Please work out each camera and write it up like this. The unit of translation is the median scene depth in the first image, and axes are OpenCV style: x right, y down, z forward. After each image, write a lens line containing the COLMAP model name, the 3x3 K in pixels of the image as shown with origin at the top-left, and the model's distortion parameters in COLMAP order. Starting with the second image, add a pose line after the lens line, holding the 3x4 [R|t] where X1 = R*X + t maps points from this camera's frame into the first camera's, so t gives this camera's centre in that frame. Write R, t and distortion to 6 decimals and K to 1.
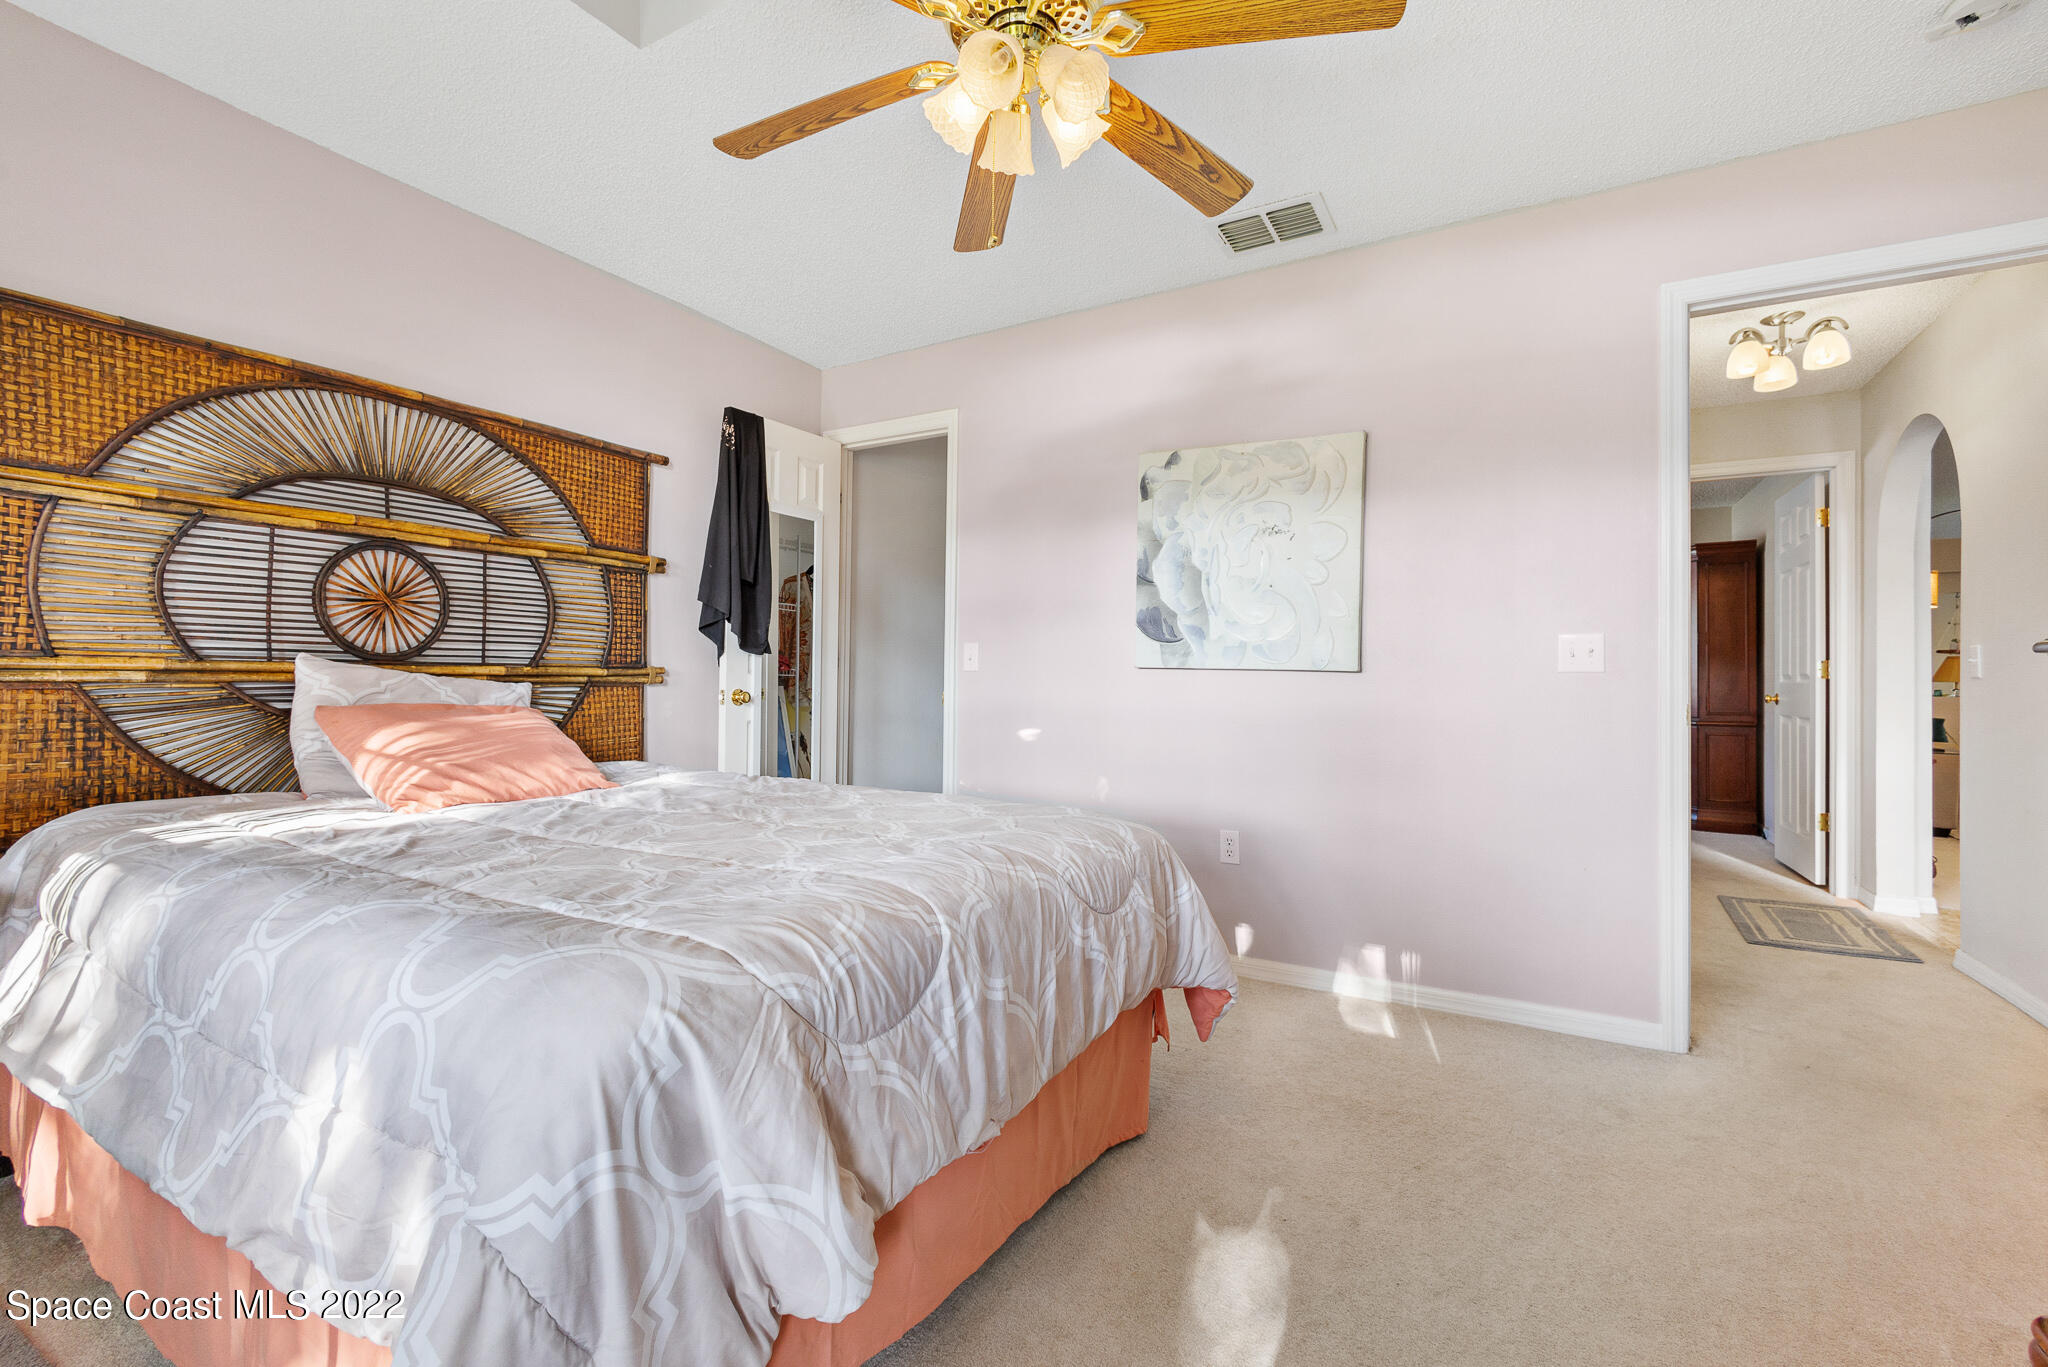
lens RADIAL K [[888.8, 0, 1026.0], [0, 888.8, 683.1], [0, 0, 1]] dist [0.000312, 0.000027]
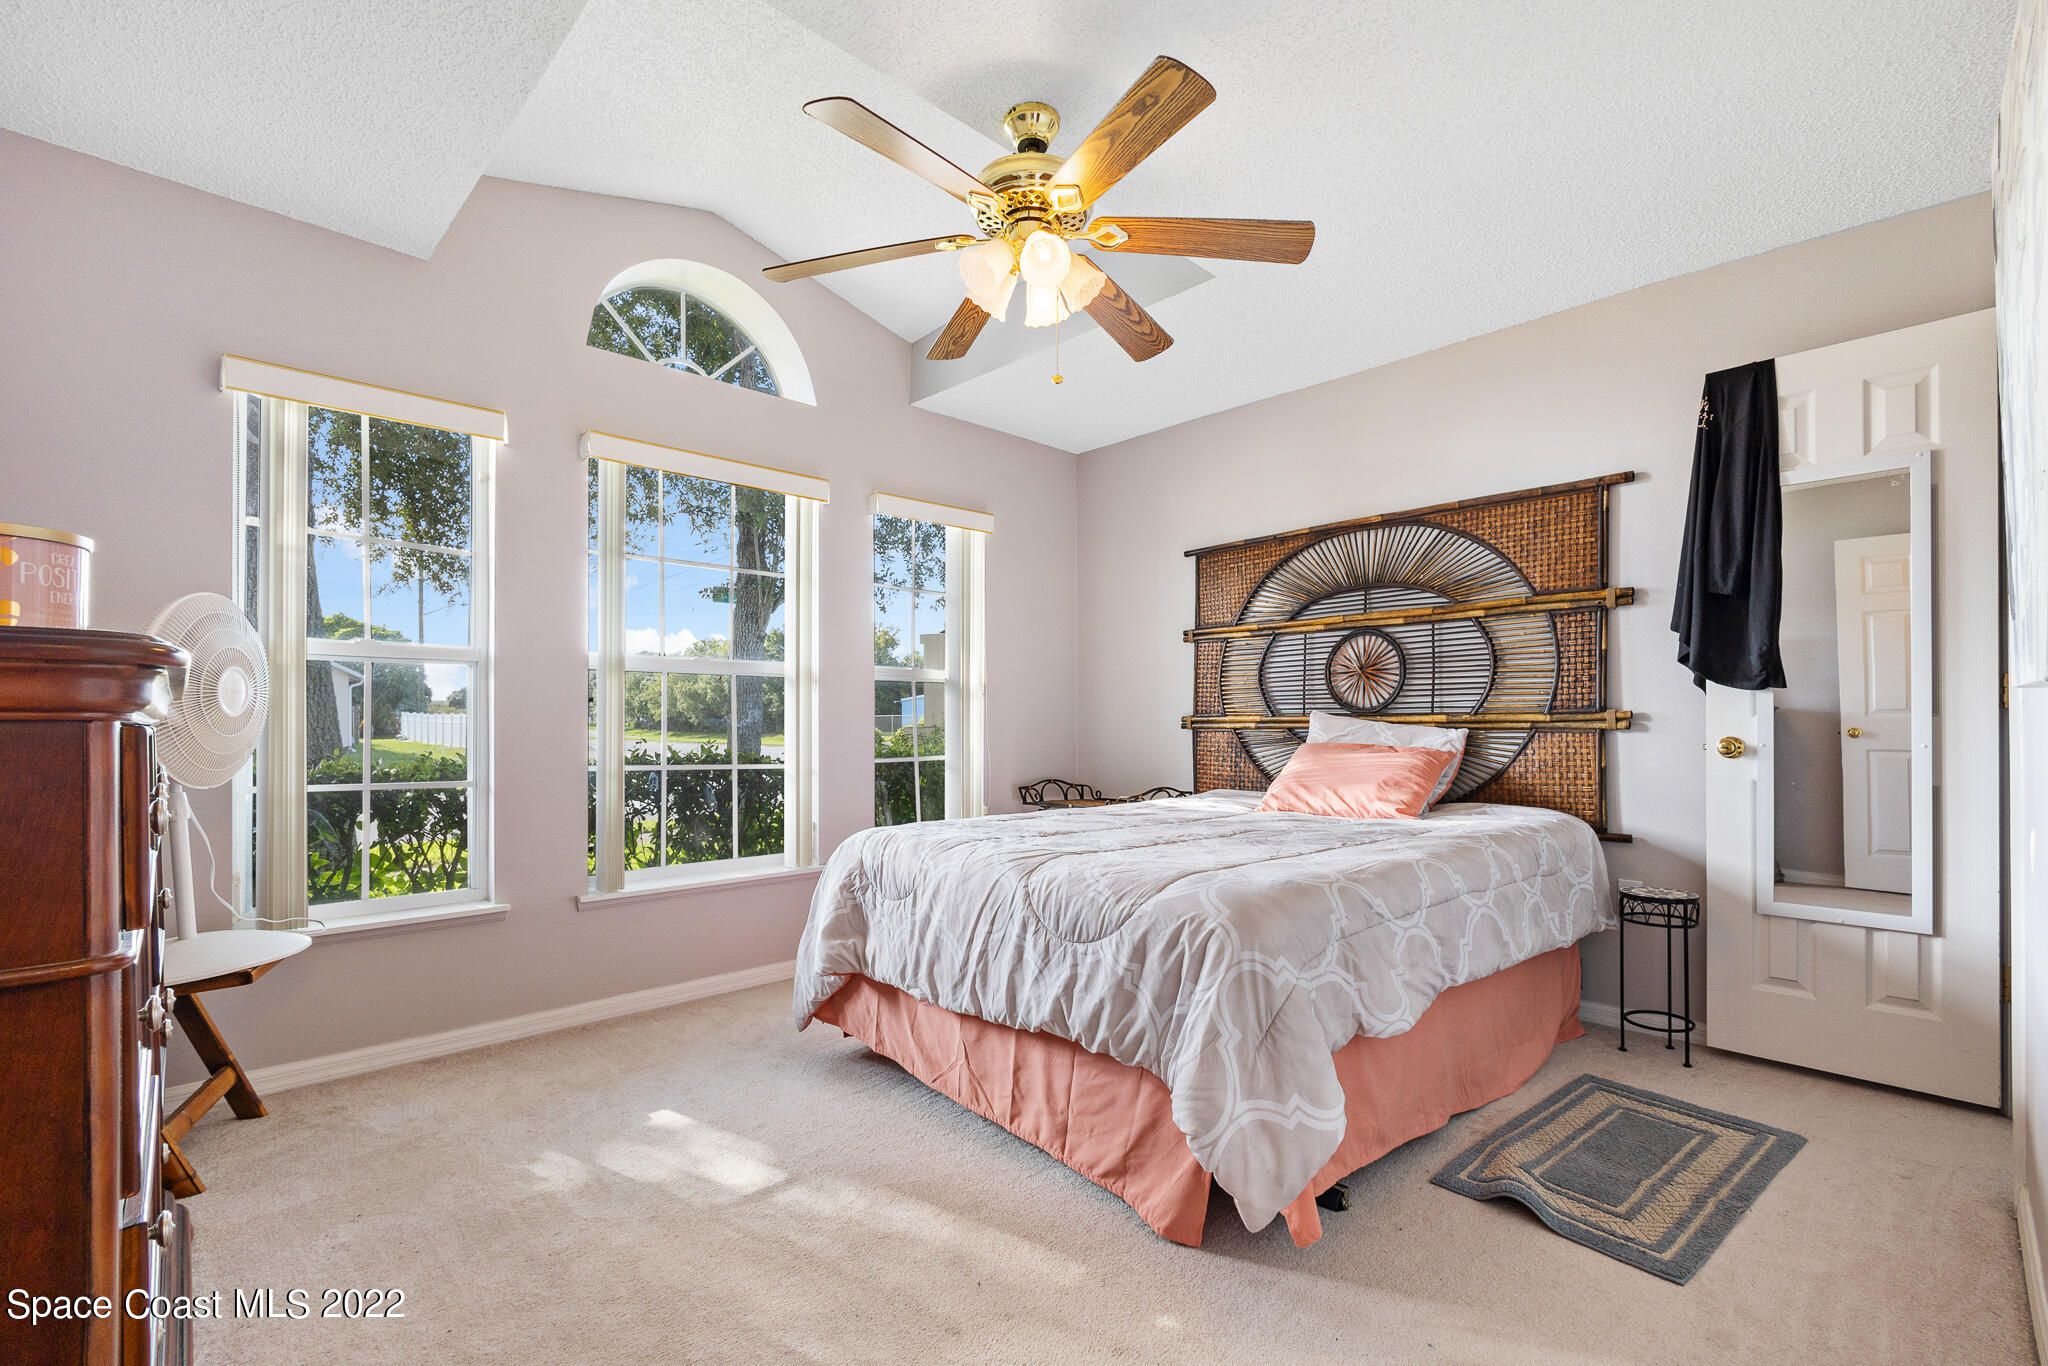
lens RADIAL K [[887.6, 0, 1015.0], [0, 887.6, 722.7], [0, 0, 1]] dist [-0.002768, -0.000607]
pose [[-0.283546, -0.006489, -0.958937, 0.714713], [0.000937, 0.999975, -0.007043, -0.000508], [0.958958, -0.002896, -0.283533, 0.783179]]
